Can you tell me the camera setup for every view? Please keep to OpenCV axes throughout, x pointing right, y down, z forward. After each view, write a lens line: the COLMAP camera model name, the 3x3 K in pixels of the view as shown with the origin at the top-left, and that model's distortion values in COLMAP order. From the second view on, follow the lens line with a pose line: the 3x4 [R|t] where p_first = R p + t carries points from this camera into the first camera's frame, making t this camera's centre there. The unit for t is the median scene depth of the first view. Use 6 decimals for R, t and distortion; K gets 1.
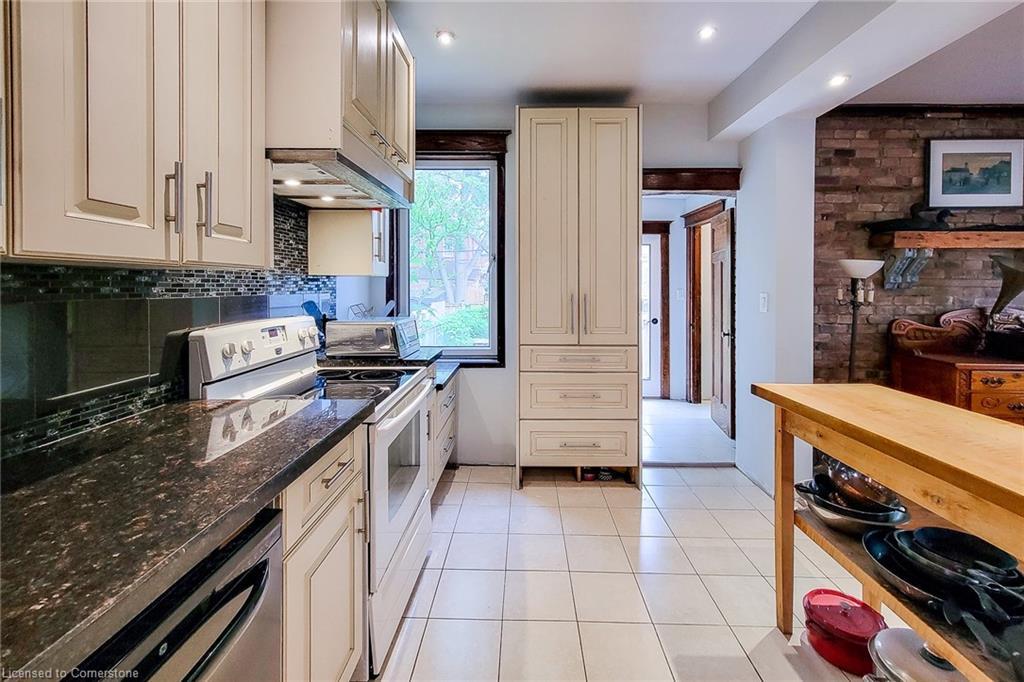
lens RADIAL K [[429.2, 0, 515.5], [0, 429.2, 284.1], [0, 0, 1]] dist [0.004748, -0.003445]
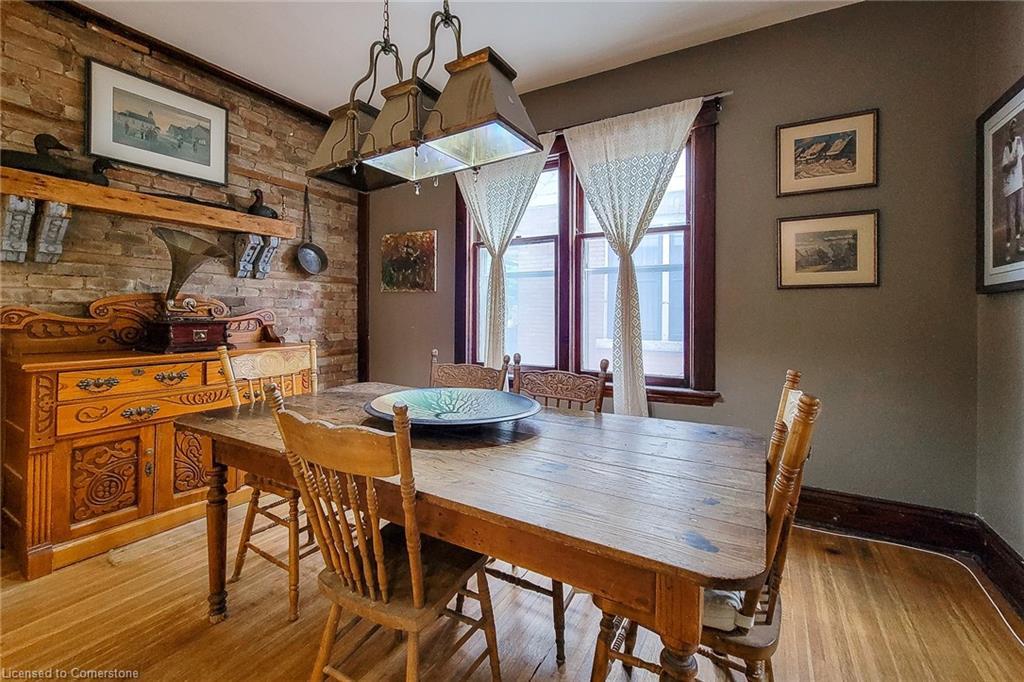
lens RADIAL K [[429.2, 0, 512.5], [0, 429.2, 311.2], [0, 0, 1]] dist [0.004748, -0.003445]
pose [[0.481275, 0.000849, 0.876569, 0.722072], [-0.004062, 0.999991, 0.001261, 0.088432], [-0.876560, -0.004167, 0.481274, 0.031620]]
